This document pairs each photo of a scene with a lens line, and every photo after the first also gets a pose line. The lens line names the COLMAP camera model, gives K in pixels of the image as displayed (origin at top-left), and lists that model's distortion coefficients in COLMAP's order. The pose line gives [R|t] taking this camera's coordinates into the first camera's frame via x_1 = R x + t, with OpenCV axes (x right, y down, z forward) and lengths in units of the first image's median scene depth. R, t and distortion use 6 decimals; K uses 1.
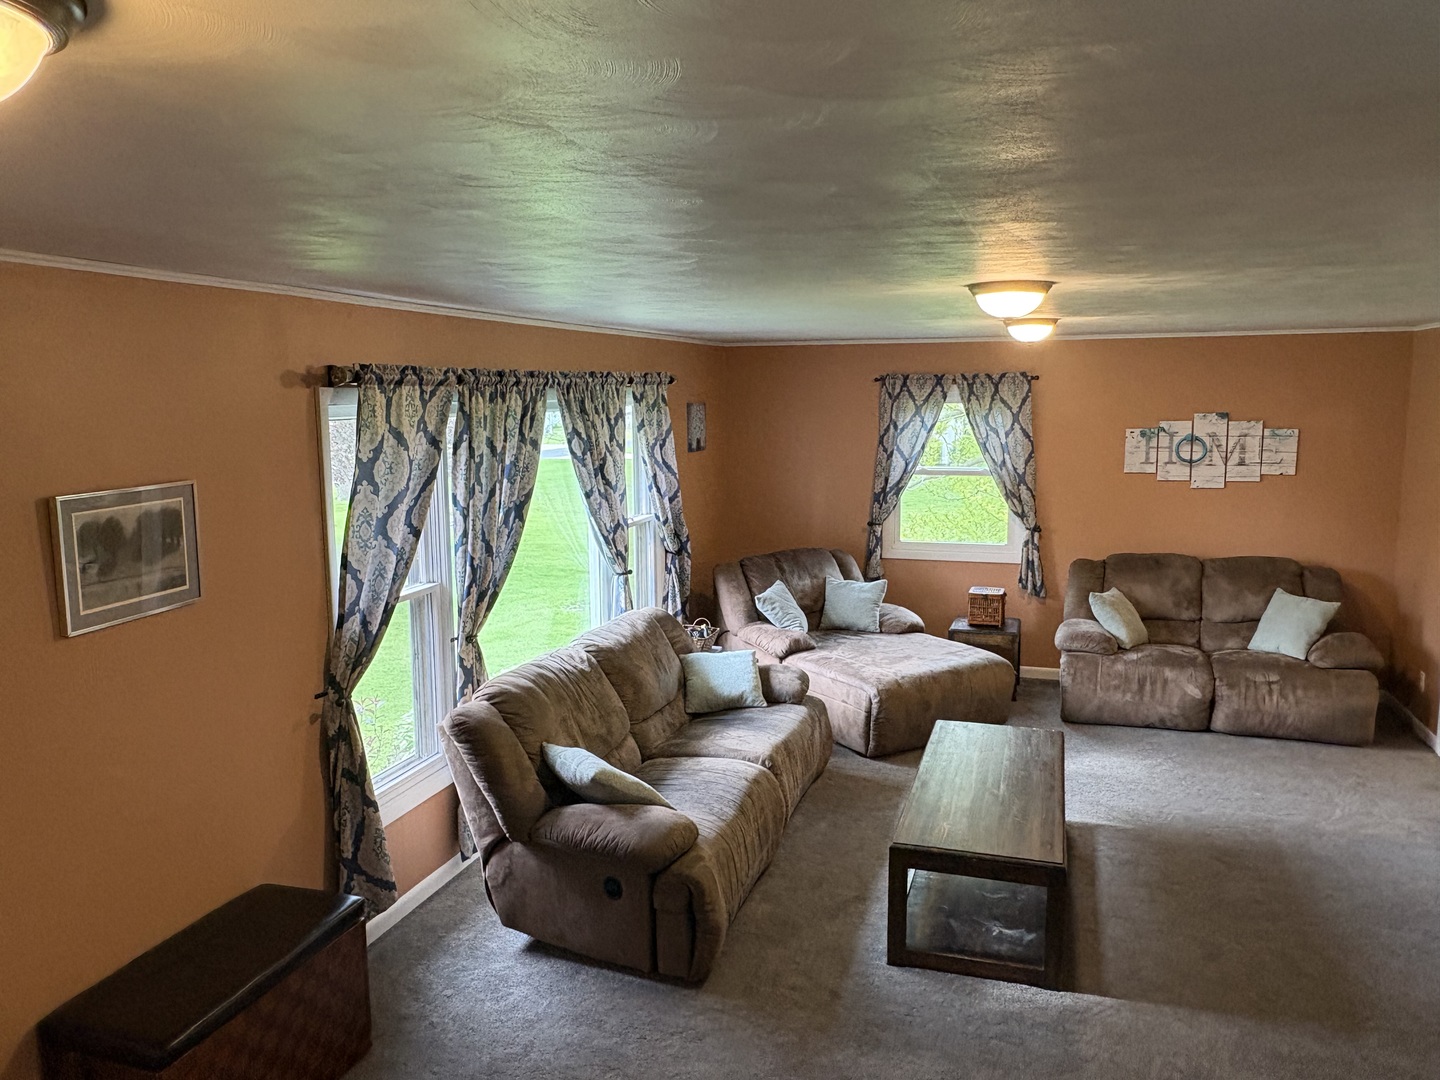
lens RADIAL K [[1072.2, 0, 720.0], [0, 1072.2, 540.0], [0, 0, 1]] dist [-0.002160, 0.005173]
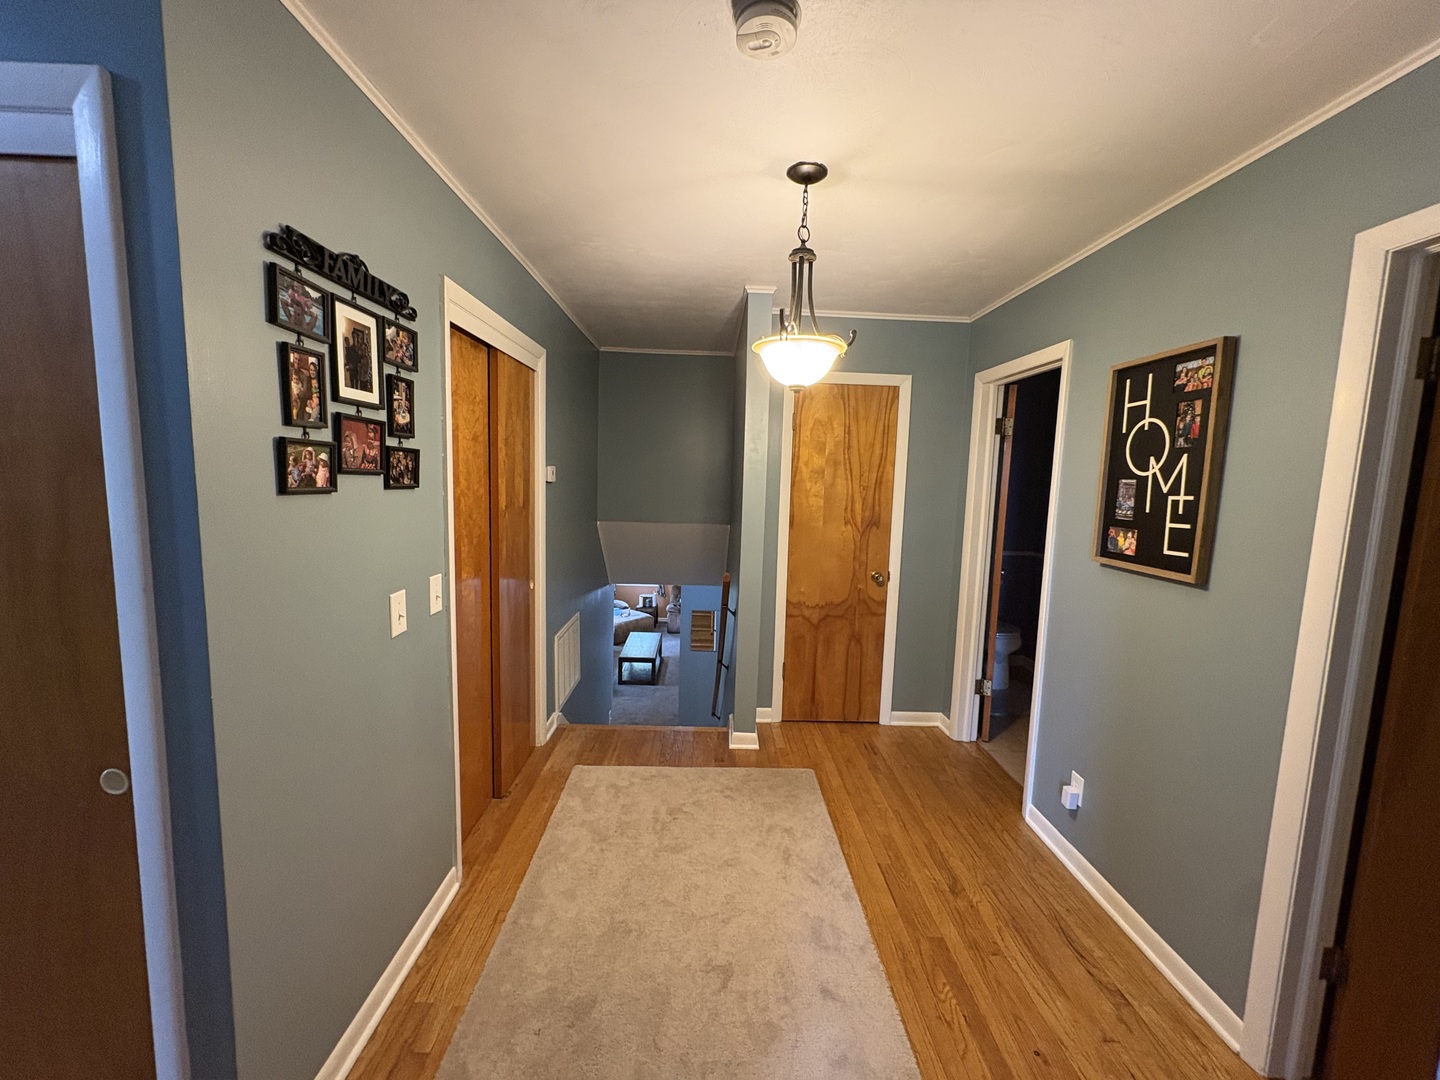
lens RADIAL K [[575.9, 0, 720.0], [0, 575.9, 540.0], [0, 0, 1]] dist [-0.000027, 0.000348]
pose [[0.944416, 0.003419, 0.328734, -0.138665], [0.004578, 0.999712, -0.023551, -0.089052], [-0.328720, 0.023747, 0.944129, -0.837130]]
